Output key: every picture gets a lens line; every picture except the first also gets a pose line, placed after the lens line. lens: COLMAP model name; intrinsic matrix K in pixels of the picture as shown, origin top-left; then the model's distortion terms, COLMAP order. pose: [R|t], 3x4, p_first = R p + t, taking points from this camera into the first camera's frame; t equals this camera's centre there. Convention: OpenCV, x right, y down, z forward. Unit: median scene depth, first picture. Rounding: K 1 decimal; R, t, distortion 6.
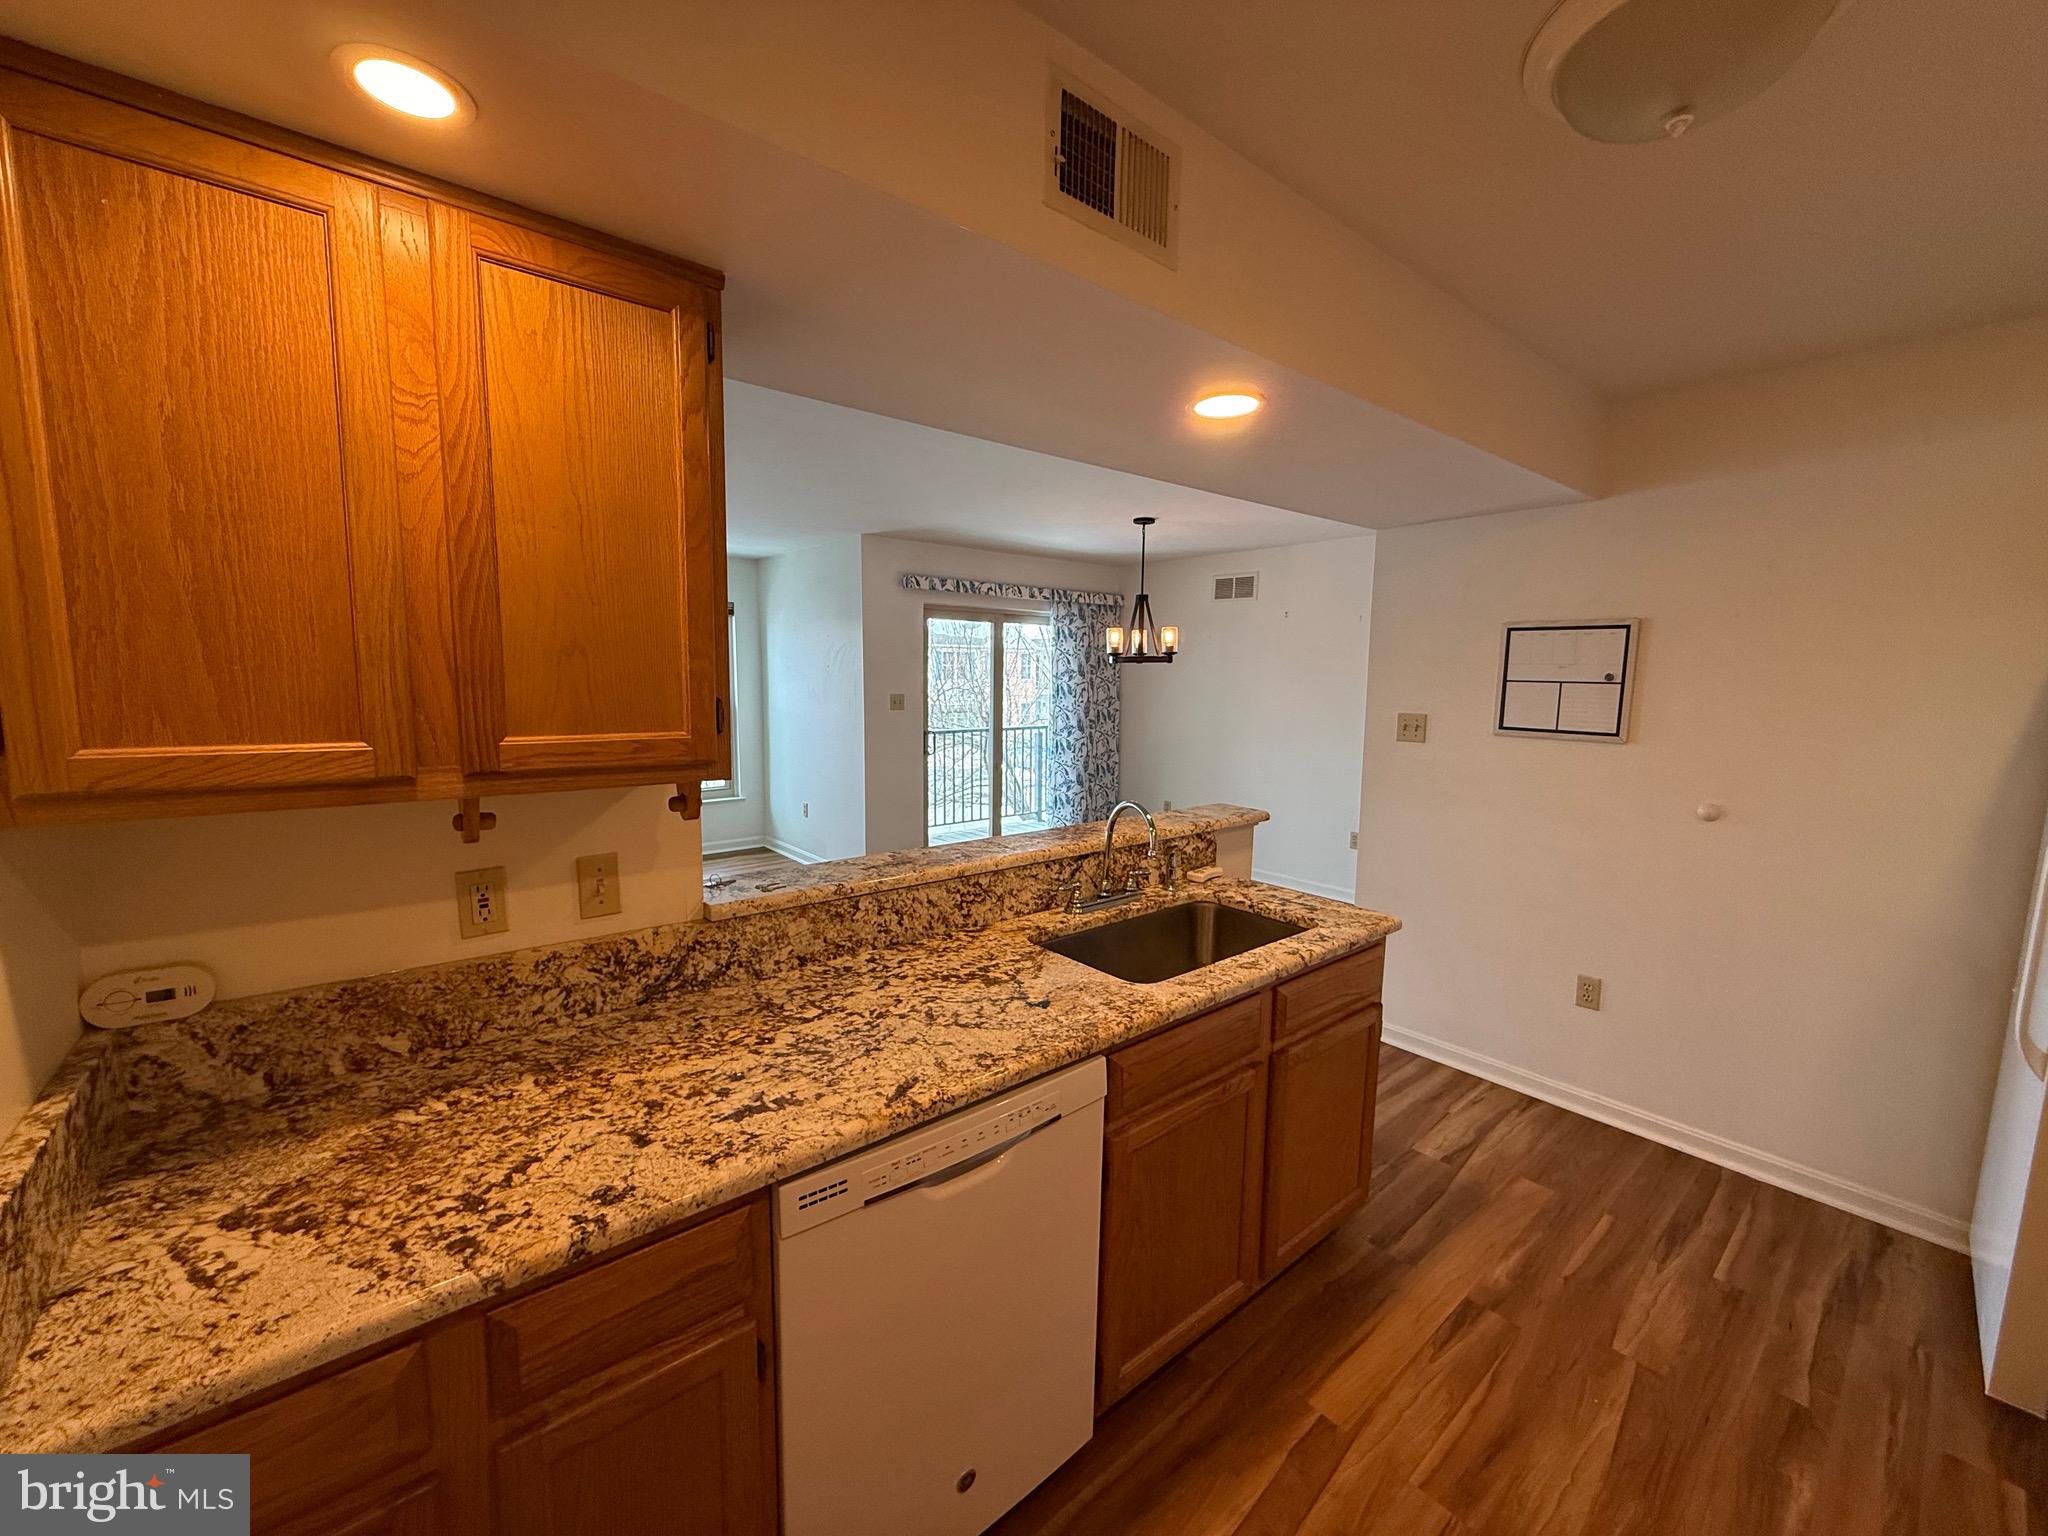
lens RADIAL K [[812.9, 0, 1015.1], [0, 812.9, 766.0], [0, 0, 1]] dist [0.001346, -0.000172]
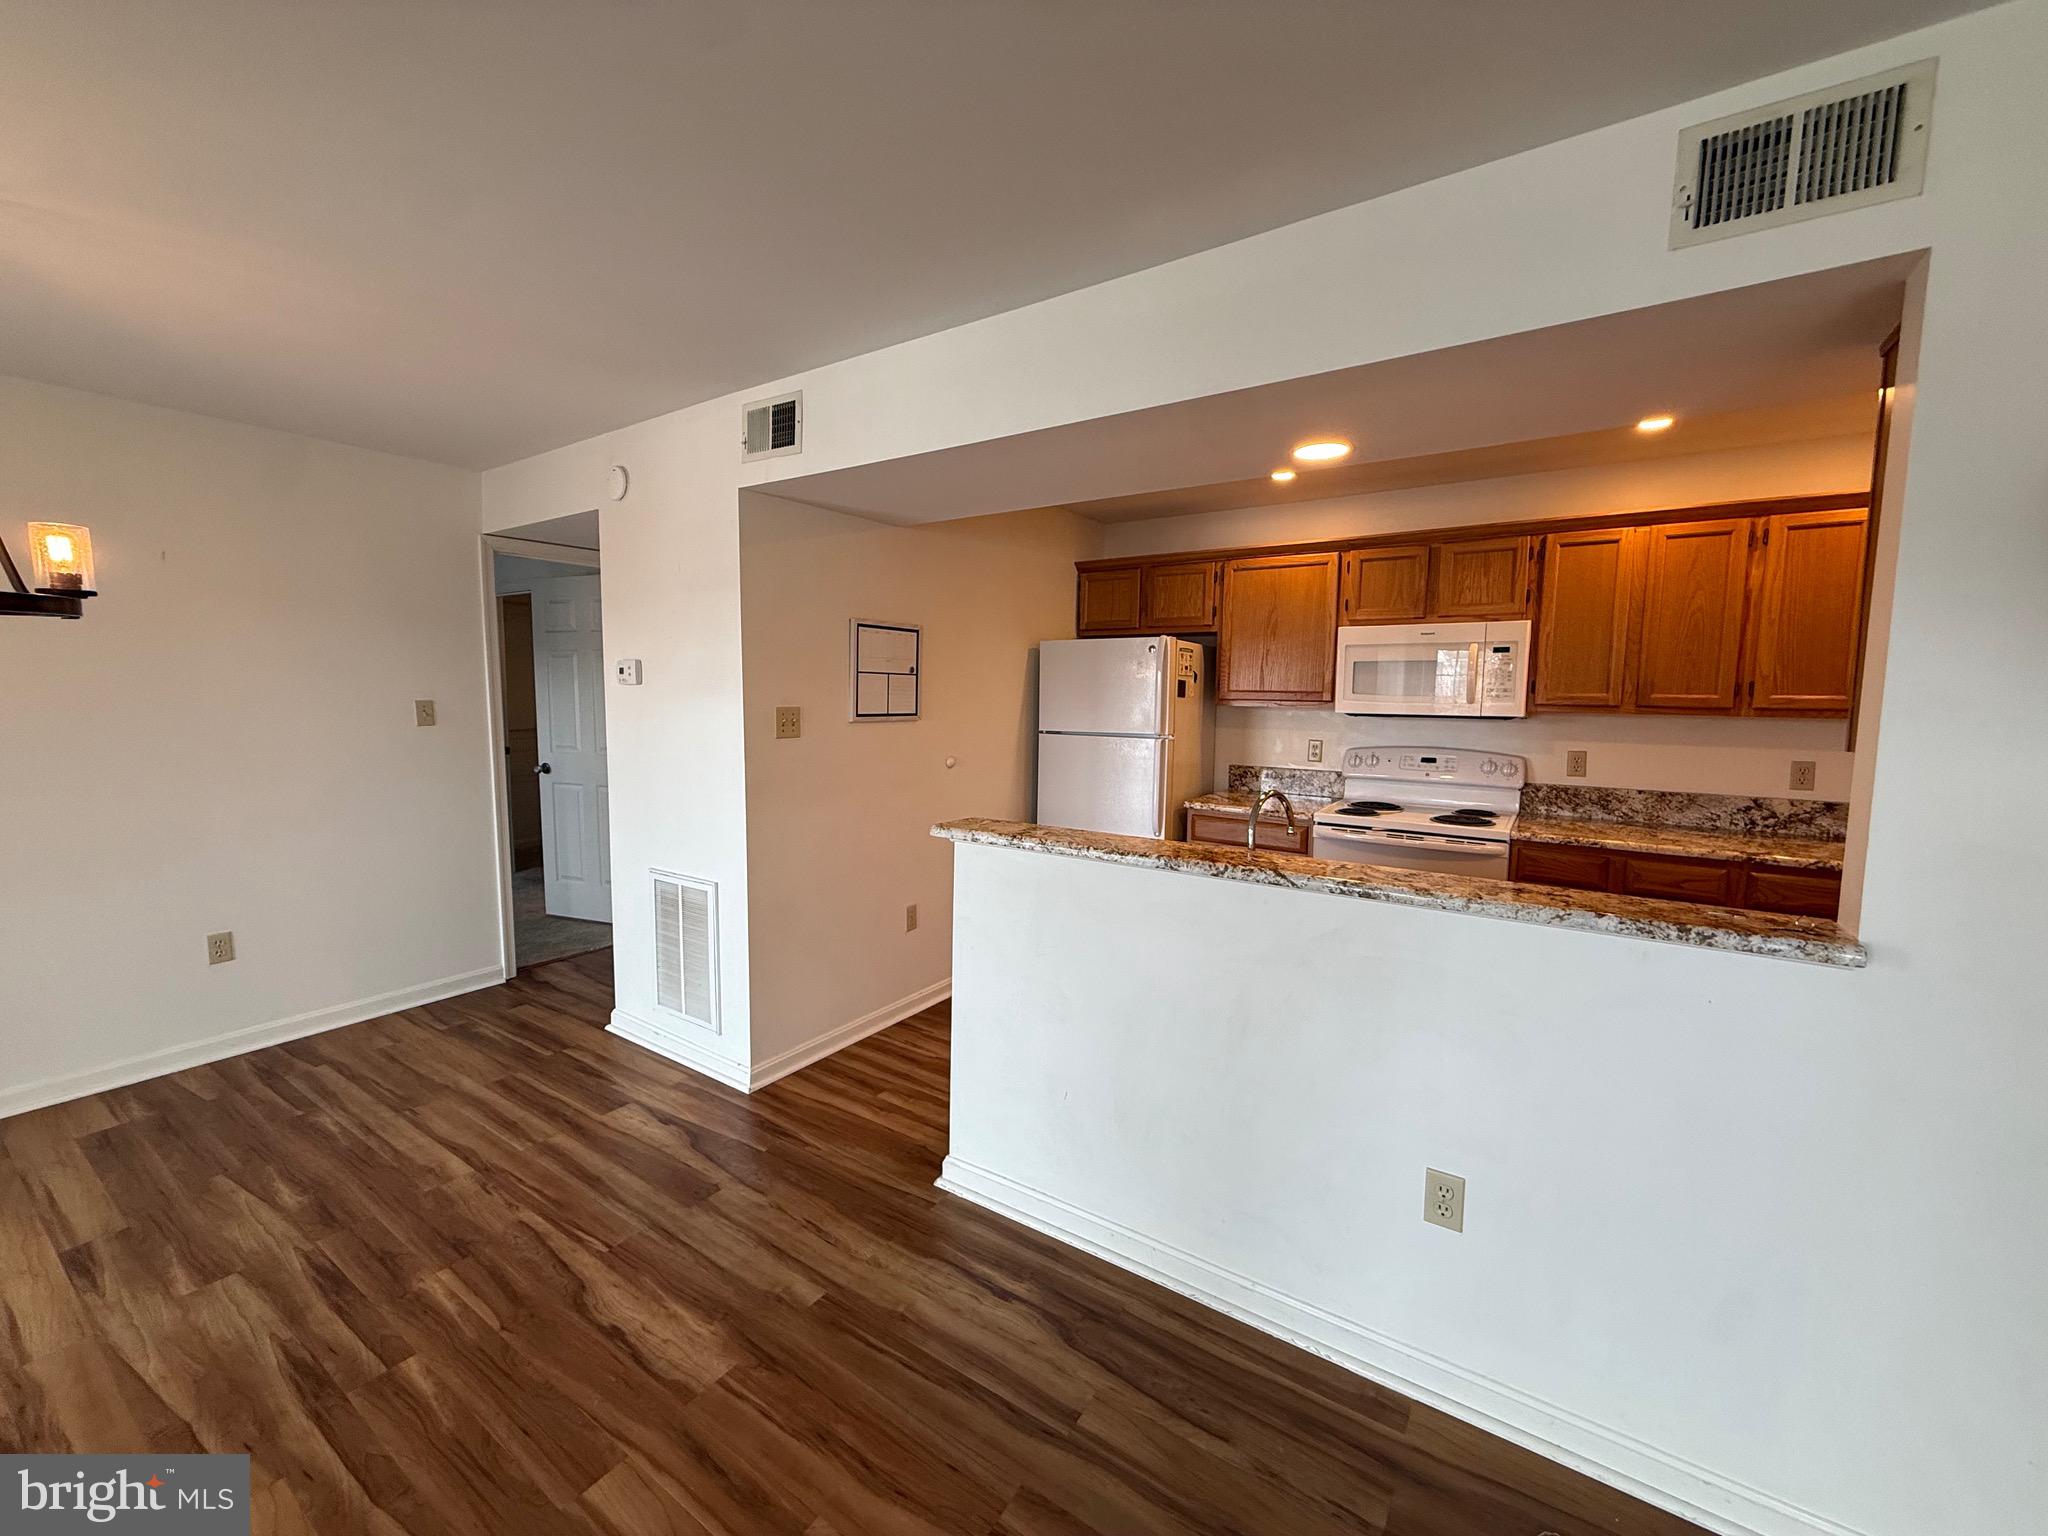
lens RADIAL K [[812.9, 0, 1018.8], [0, 812.9, 766.6], [0, 0, 1]] dist [0.001346, -0.000172]
pose [[-0.285524, -0.104910, 0.952612, -0.462957], [0.096343, 0.985813, 0.137443, -0.098695], [-0.953517, 0.131021, -0.271366, 1.007489]]
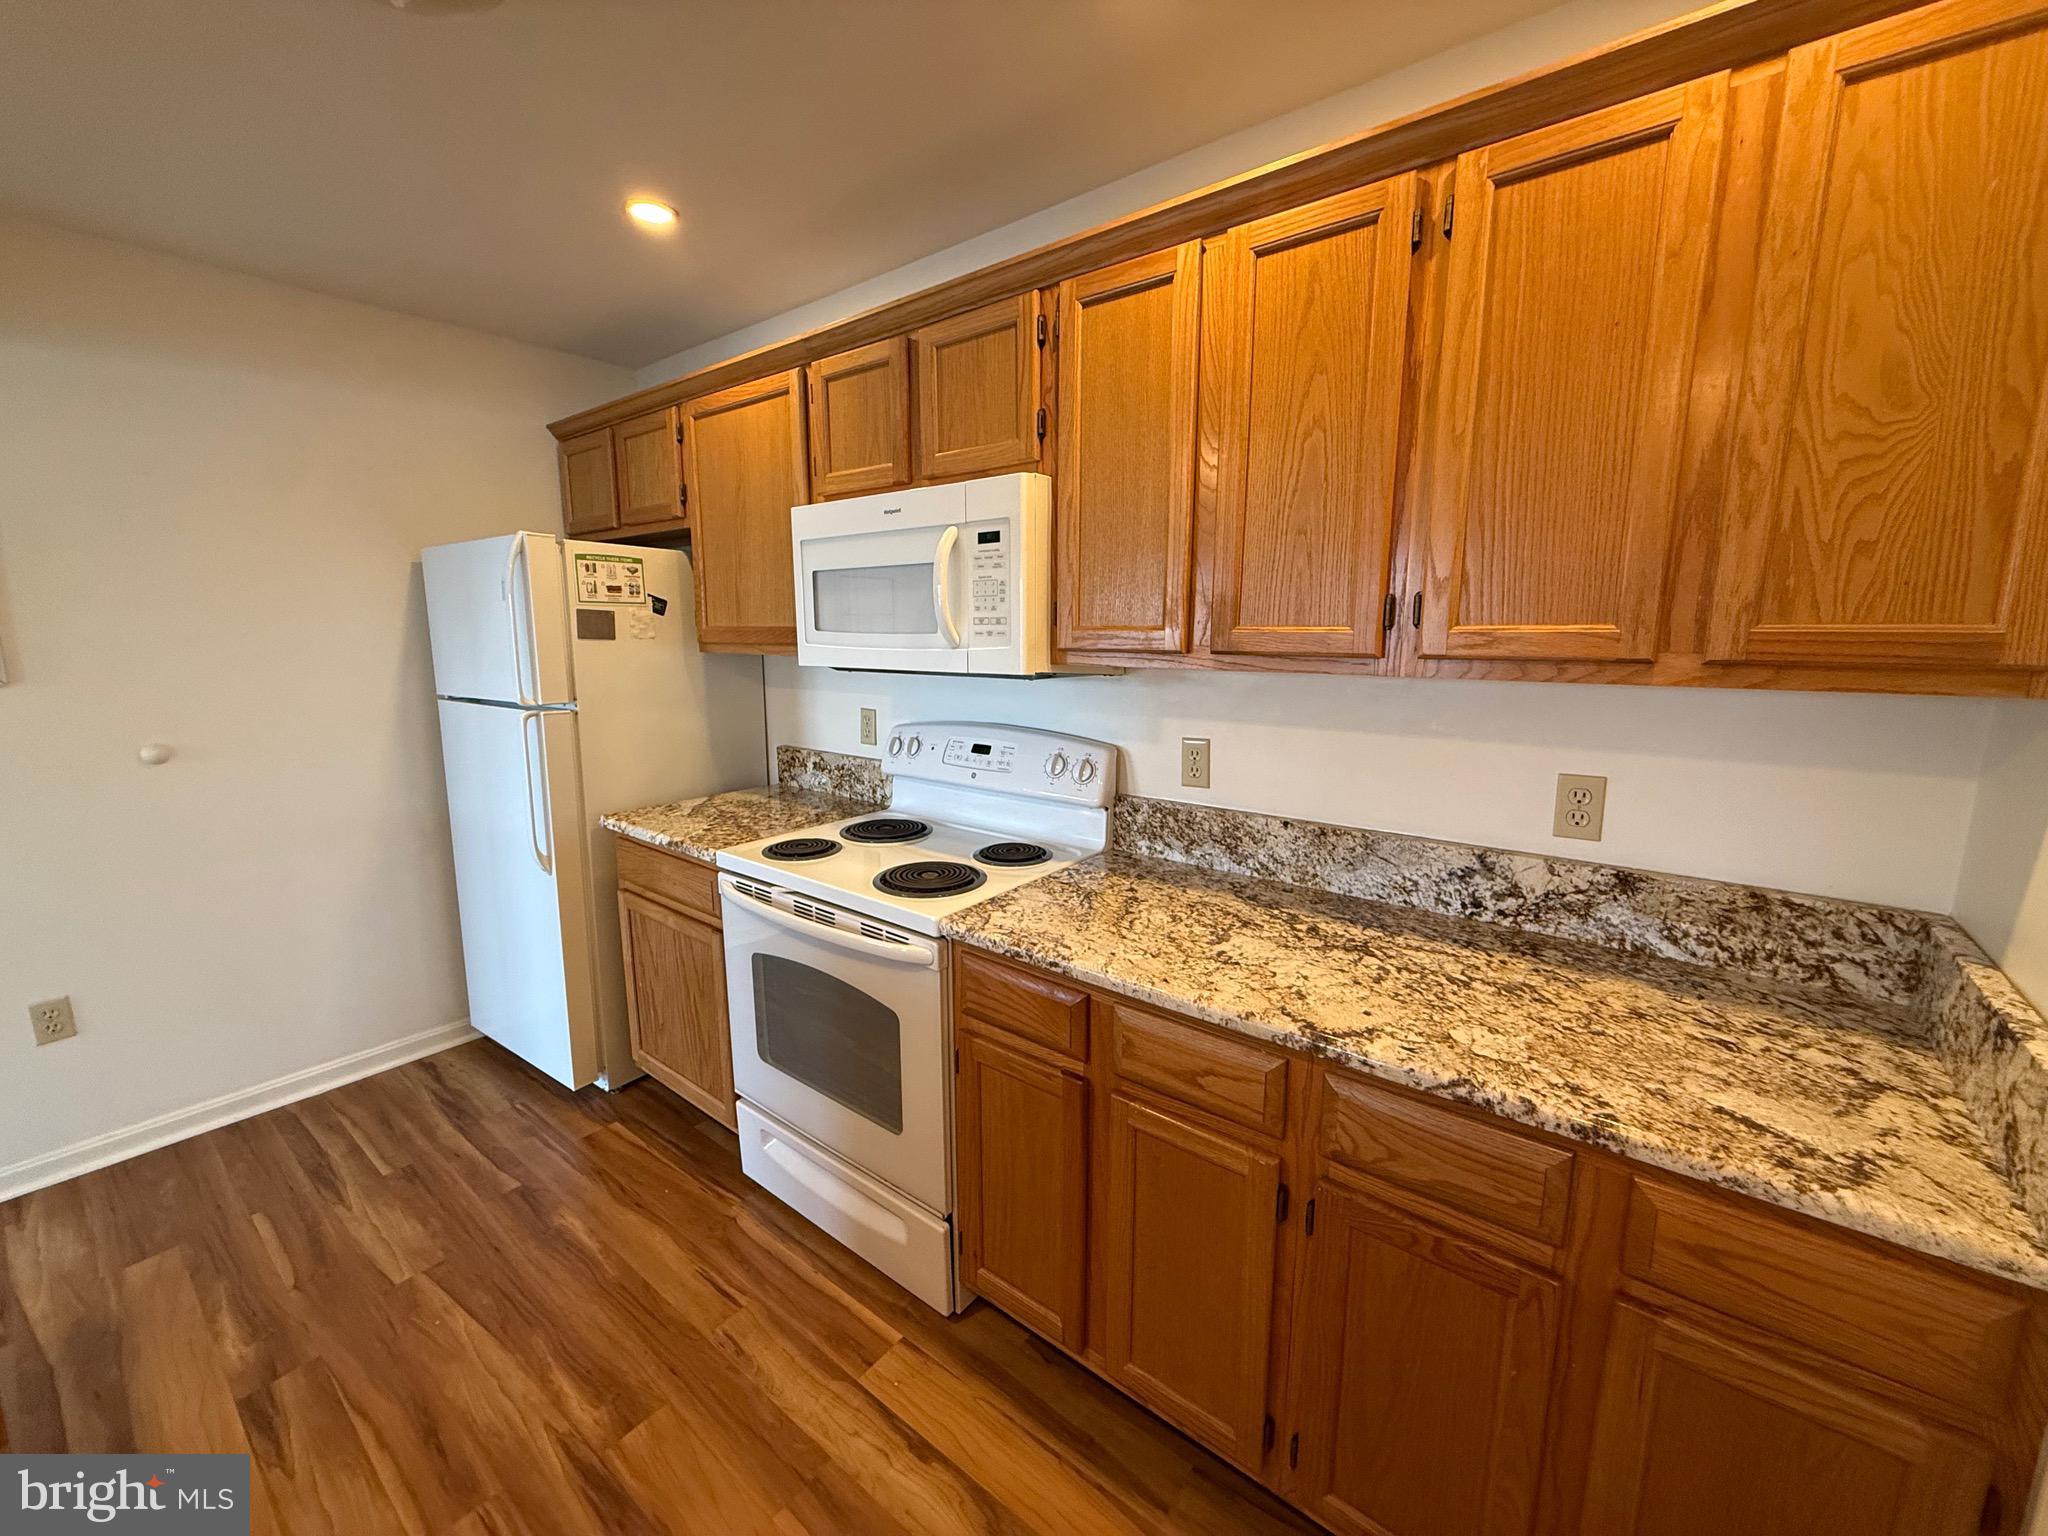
lens RADIAL K [[812.9, 0, 1018.6], [0, 812.9, 765.9], [0, 0, 1]] dist [0.001346, -0.000172]
pose [[-0.216266, -0.174720, 0.960574, -0.148680], [0.110266, 0.973192, 0.201841, -0.004104], [-0.970088, 0.149570, -0.191203, 0.211001]]
